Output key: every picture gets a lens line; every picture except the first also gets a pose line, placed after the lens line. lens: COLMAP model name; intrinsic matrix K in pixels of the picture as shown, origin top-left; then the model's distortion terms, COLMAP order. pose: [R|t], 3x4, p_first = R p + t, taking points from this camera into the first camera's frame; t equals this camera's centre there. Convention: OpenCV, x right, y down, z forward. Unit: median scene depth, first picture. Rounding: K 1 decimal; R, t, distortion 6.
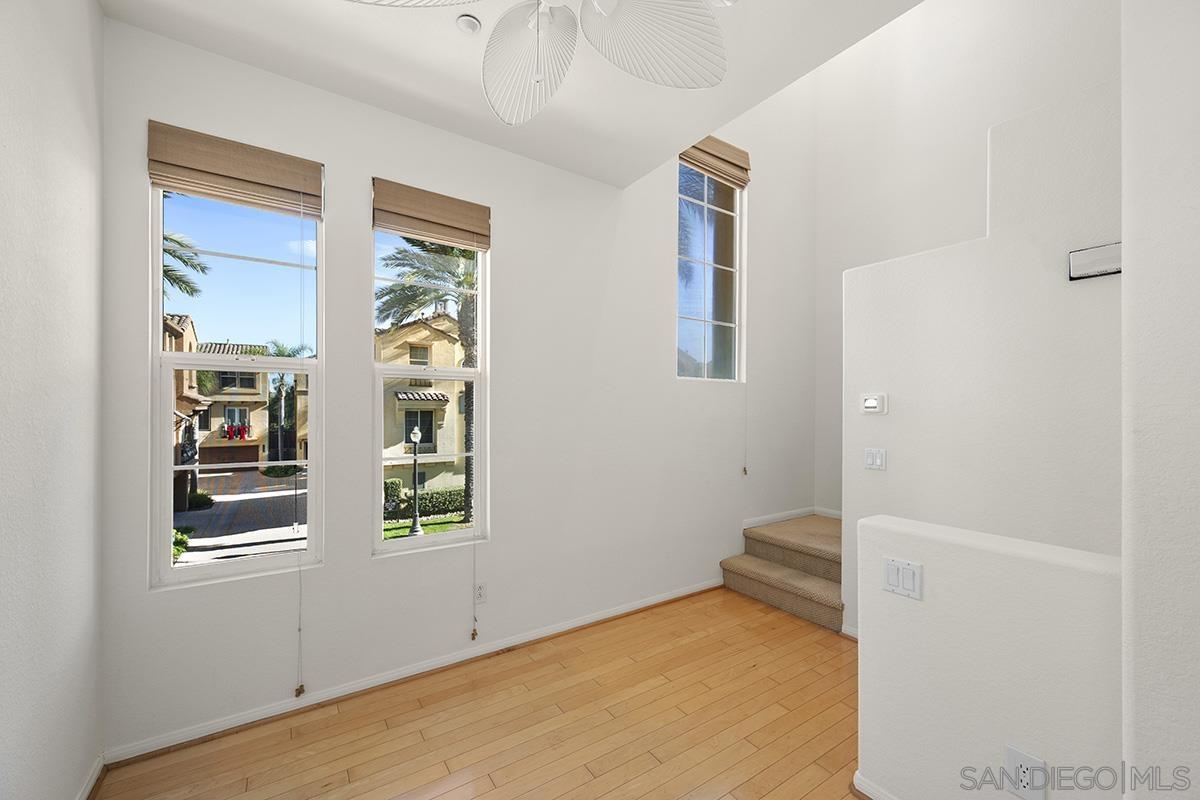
lens RADIAL K [[482.3, 0, 599.7], [0, 482.3, 415.5], [0, 0, 1]] dist [0.001359, 0.000059]
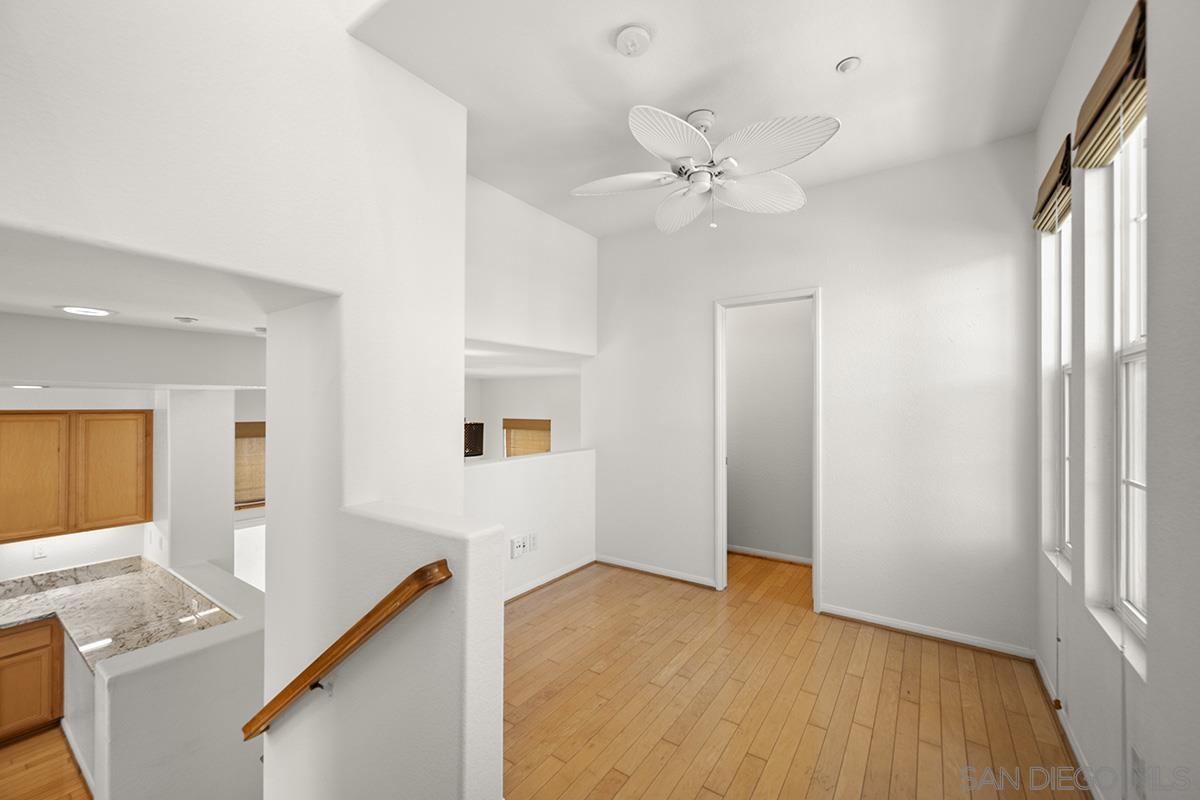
lens RADIAL K [[476.2, 0, 585.6], [0, 476.2, 406.9], [0, 0, 1]] dist [0.011043, -0.000038]
pose [[-0.940279, -0.001063, -0.340402, 0.454015], [-0.000720, 0.999999, -0.001133, -0.013006], [0.340403, -0.000820, -0.940279, 1.227544]]
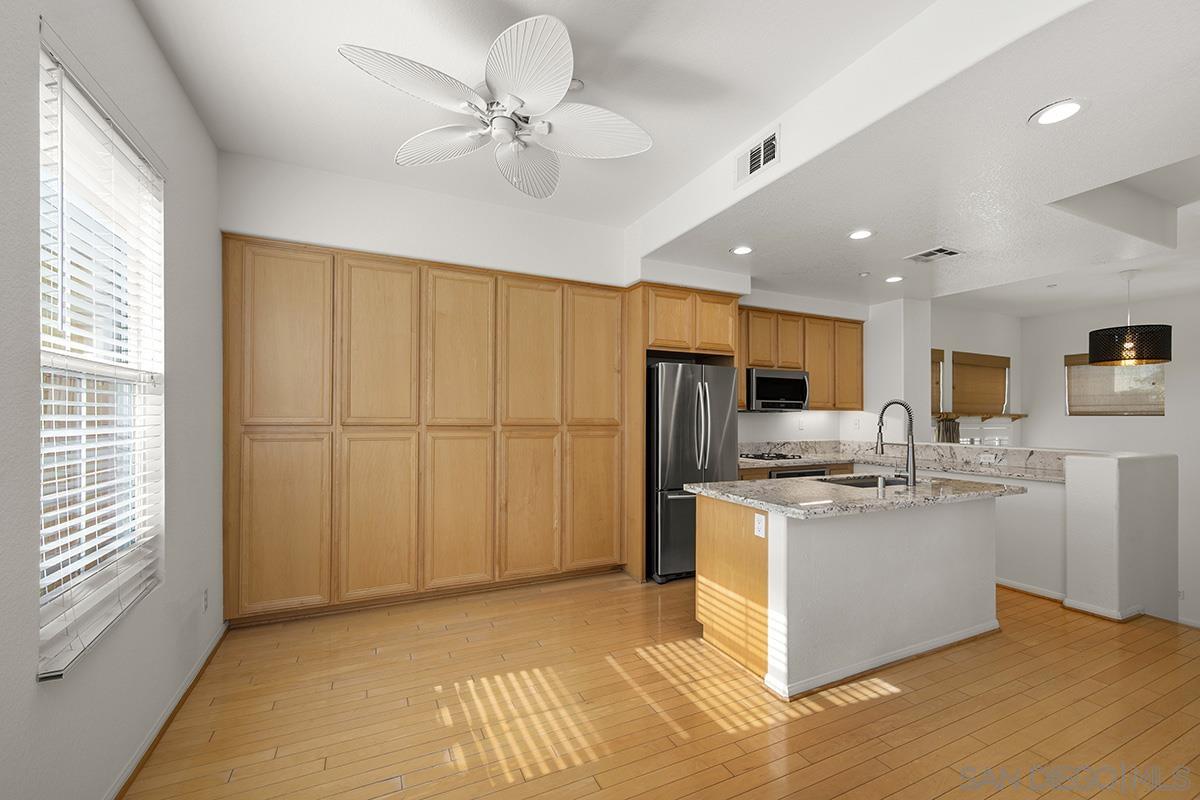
lens RADIAL K [[491.8, 0, 601.5], [0, 491.8, 412.1], [0, 0, 1]] dist [0.002132, -0.000207]
pose [[-0.988646, -0.003883, 0.150214, 2.049831], [-0.004909, 0.999967, -0.006462, 0.395646], [-0.150184, -0.007127, -0.988632, 1.437068]]
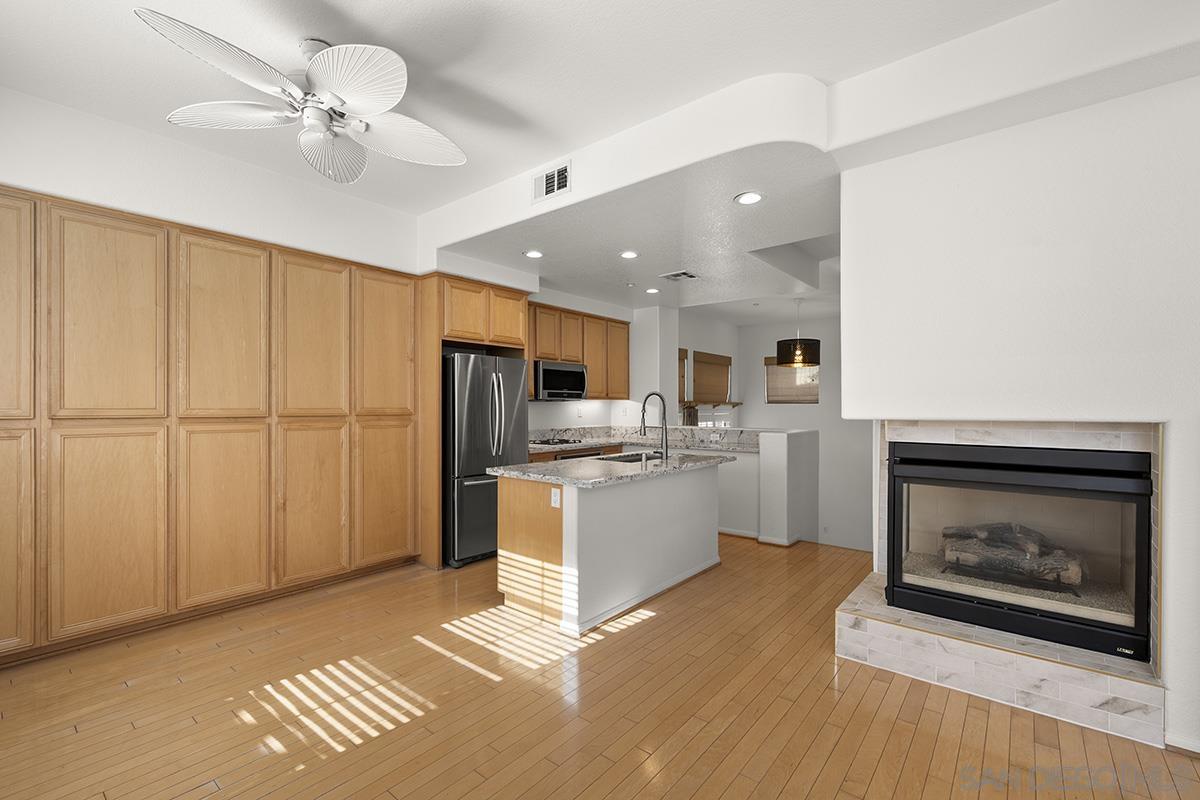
lens RADIAL K [[520.1, 0, 603.4], [0, 520.1, 405.2], [0, 0, 1]] dist [-0.000596, 0.000116]
pose [[-0.957136, -0.001140, -0.289635, 2.127241], [-0.001703, 0.999997, 0.001692, 0.393154], [0.289633, 0.002112, -0.957136, 1.613418]]
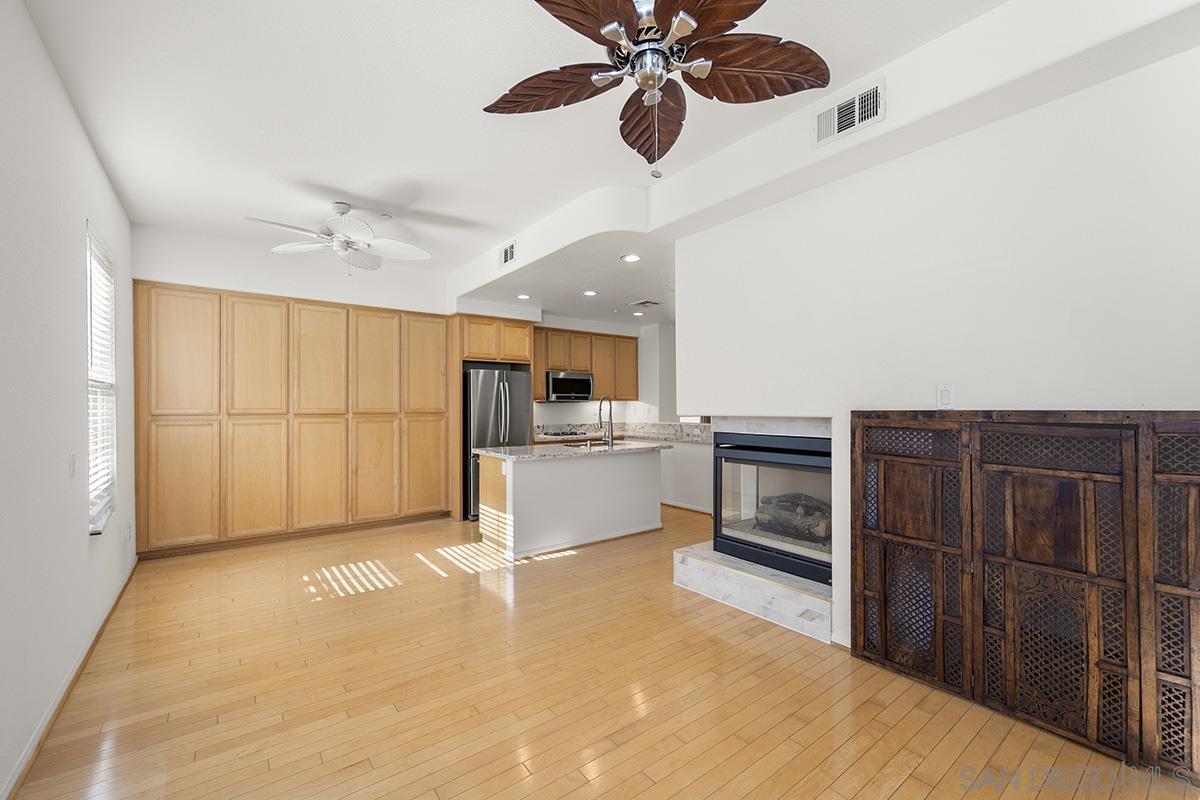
lens RADIAL K [[493.9, 0, 600.9], [0, 493.9, 401.7], [0, 0, 1]] dist [0.000457, -0.000045]
pose [[-0.998213, 0.001886, -0.059722, 1.667702], [0.002177, 0.999986, -0.004799, 0.389202], [0.059712, -0.004920, -0.998204, 2.131264]]
